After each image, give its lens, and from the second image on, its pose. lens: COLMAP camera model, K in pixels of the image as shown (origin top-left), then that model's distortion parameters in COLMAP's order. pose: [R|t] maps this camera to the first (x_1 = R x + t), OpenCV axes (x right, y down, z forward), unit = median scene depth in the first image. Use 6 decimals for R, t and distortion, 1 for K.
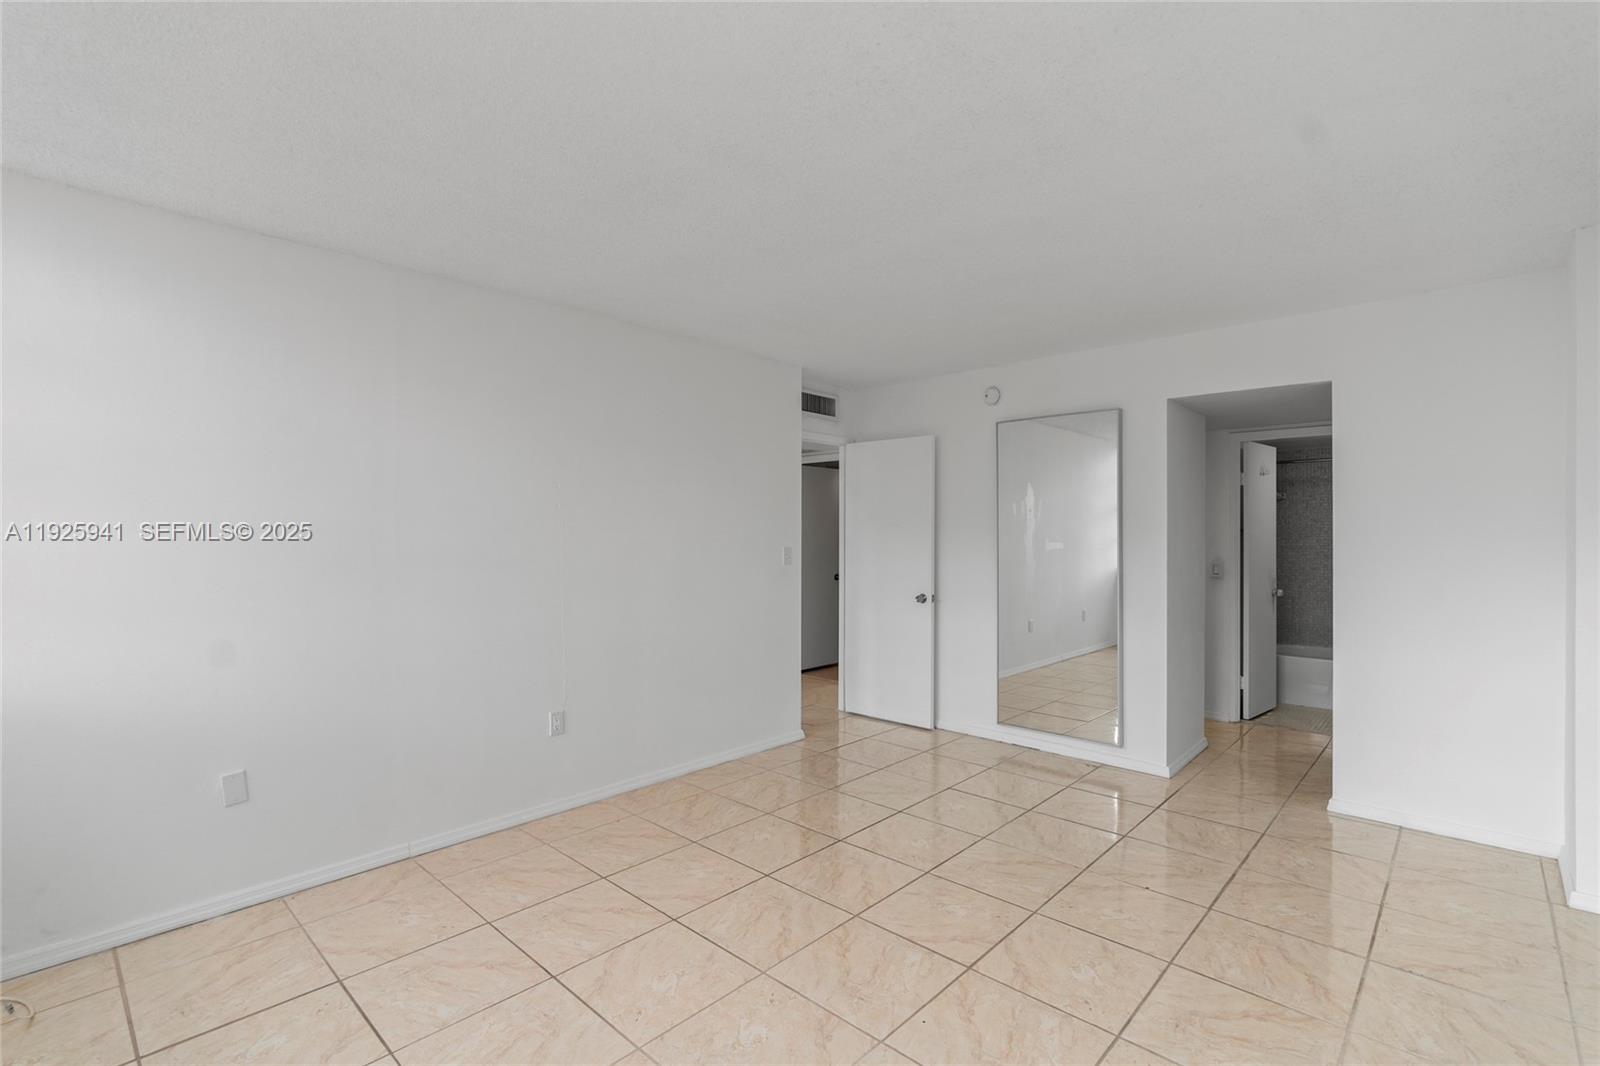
lens RADIAL K [[724.9, 0, 797.5], [0, 724.9, 534.2], [0, 0, 1]] dist [-0.009787, 0.003413]
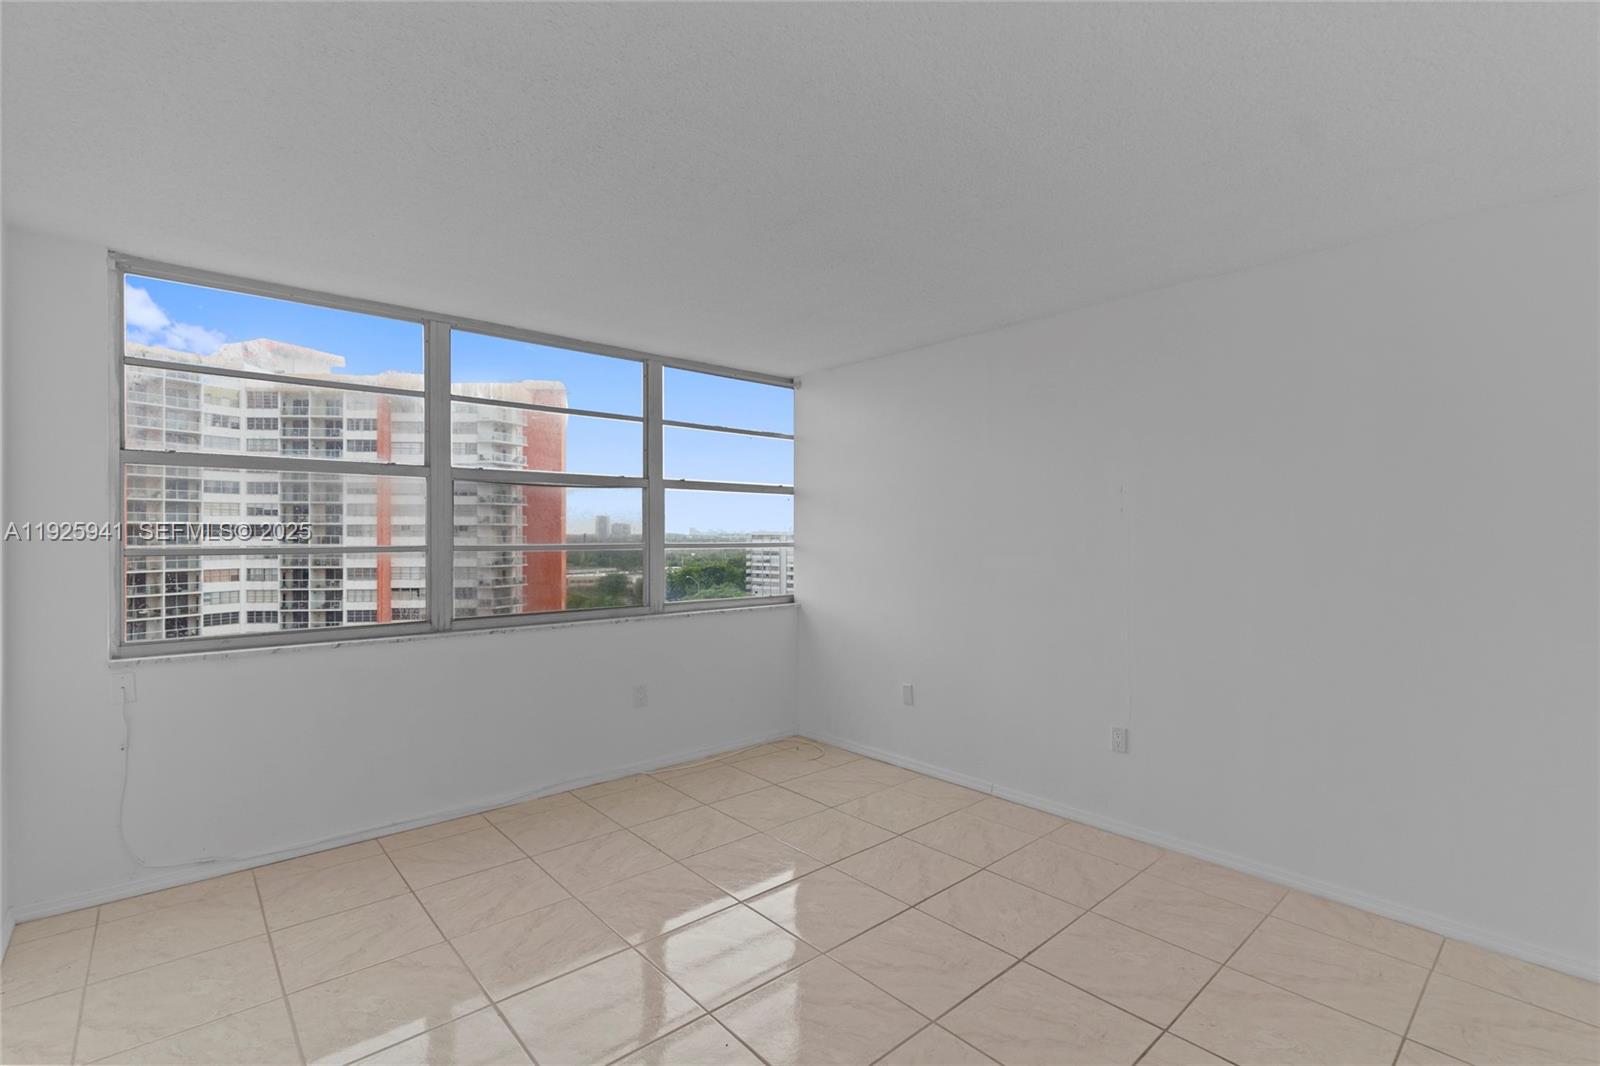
lens RADIAL K [[724.9, 0, 815.8], [0, 724.9, 535.7], [0, 0, 1]] dist [-0.009787, 0.003413]
pose [[-0.075771, -0.002057, -0.997123, 0.704805], [-0.005270, 0.999985, -0.001662, 0.000718], [0.997111, 0.005129, -0.075781, 0.750658]]
